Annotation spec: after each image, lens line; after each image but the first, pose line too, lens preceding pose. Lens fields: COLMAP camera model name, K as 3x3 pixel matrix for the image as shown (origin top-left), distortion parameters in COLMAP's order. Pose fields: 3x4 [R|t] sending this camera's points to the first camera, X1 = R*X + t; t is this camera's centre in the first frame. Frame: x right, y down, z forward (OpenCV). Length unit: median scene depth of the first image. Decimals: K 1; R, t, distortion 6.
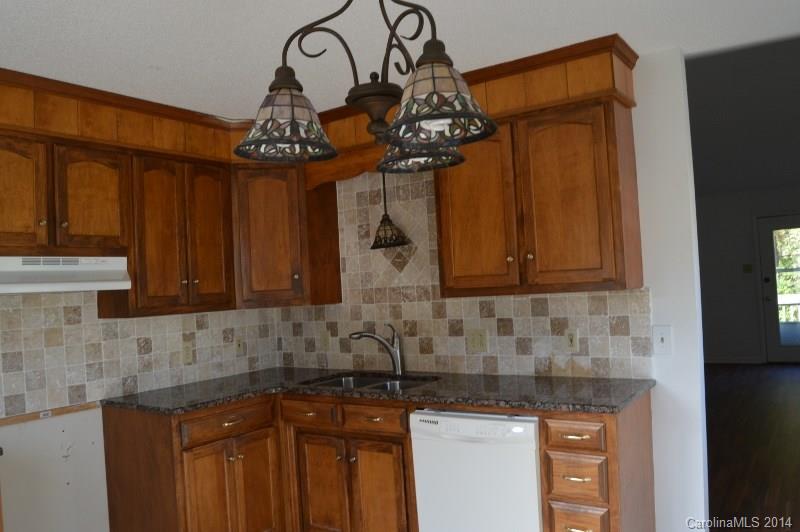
lens RADIAL K [[638.3, 0, 399.7], [0, 638.3, 267.2], [0, 0, 1]] dist [-0.058454, 0.001074]
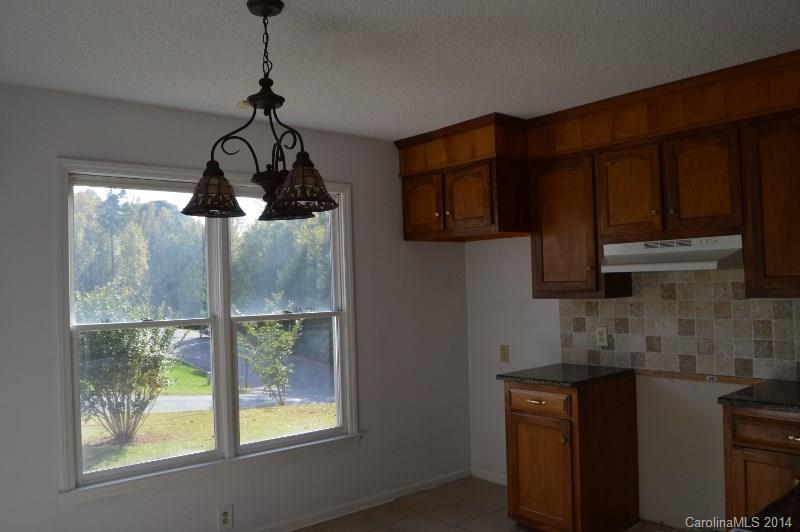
lens RADIAL K [[638.3, 0, 399.6], [0, 638.3, 266.8], [0, 0, 1]] dist [-0.058454, 0.001074]
pose [[-0.244155, 0.037028, -0.969029, 0.643178], [0.066978, 0.997528, 0.021241, -0.023361], [0.967420, -0.059717, -0.246032, 0.747909]]
